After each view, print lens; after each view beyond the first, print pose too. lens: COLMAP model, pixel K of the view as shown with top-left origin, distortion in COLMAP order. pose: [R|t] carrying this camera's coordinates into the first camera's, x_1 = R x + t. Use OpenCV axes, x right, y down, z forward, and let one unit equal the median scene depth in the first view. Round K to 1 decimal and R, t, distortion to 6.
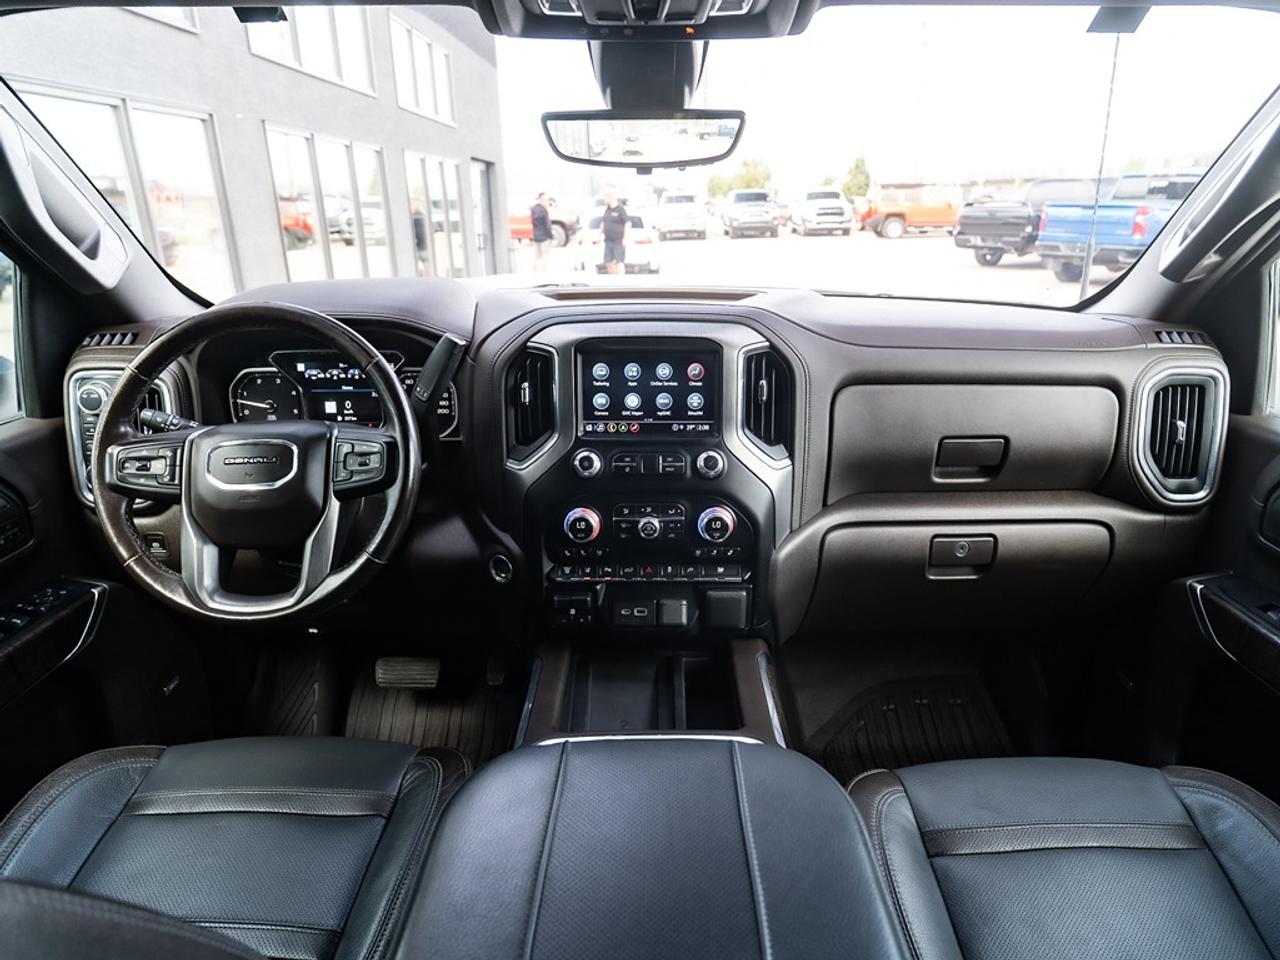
lens RADIAL K [[778.5, 0, 646.7], [0, 778.5, 484.9], [0, 0, 1]] dist [-0.010544, -0.003916]
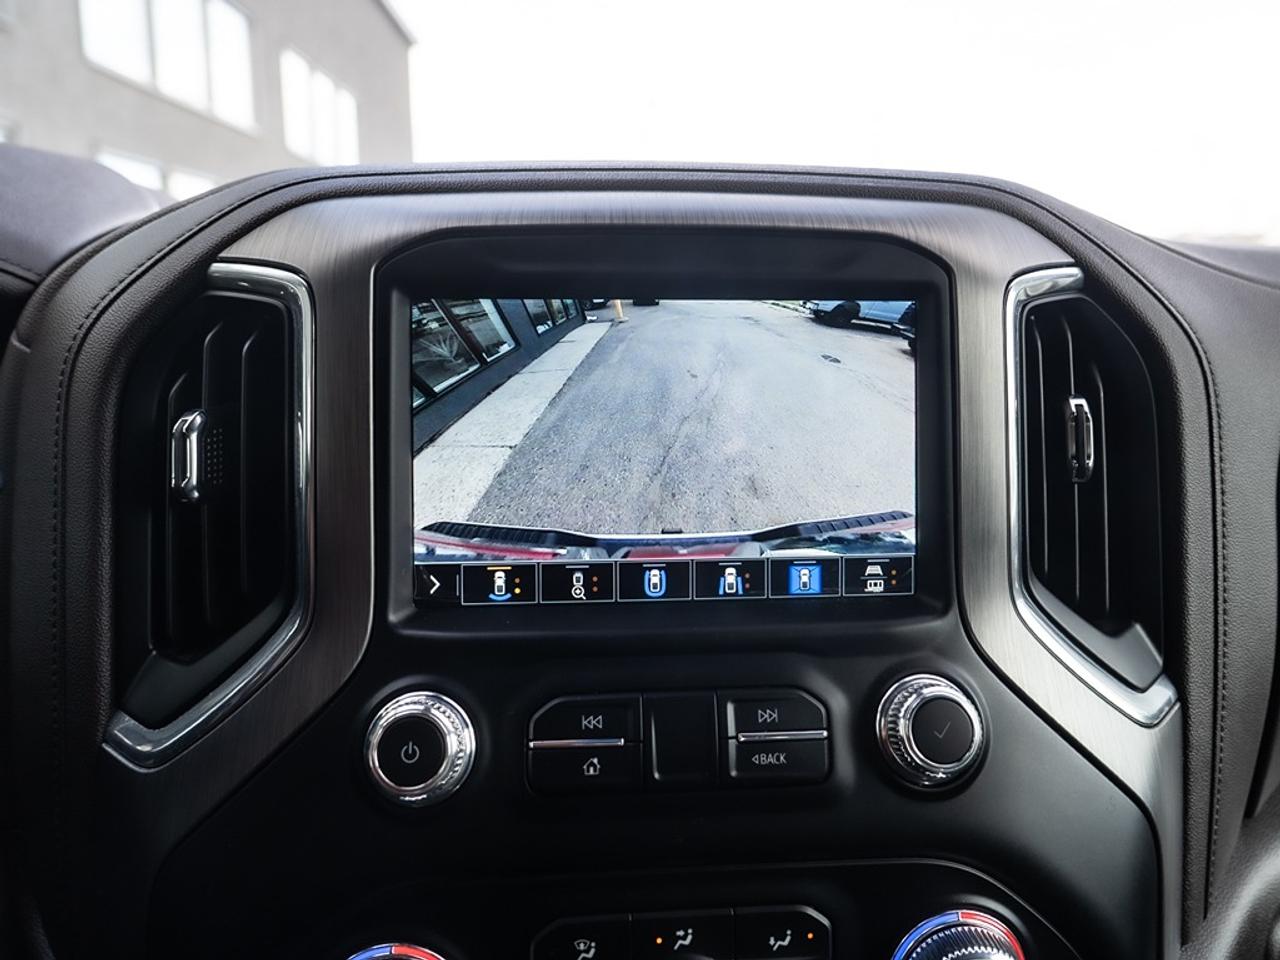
lens RADIAL K [[778.5, 0, 652.0], [0, 778.5, 441.4], [0, 0, 1]] dist [-0.010544, -0.003916]
pose [[0.997245, -0.007986, 0.073743, -0.022049], [0.022769, 0.979149, -0.201862, -0.065452], [-0.070593, 0.202985, 0.976634, 0.725834]]
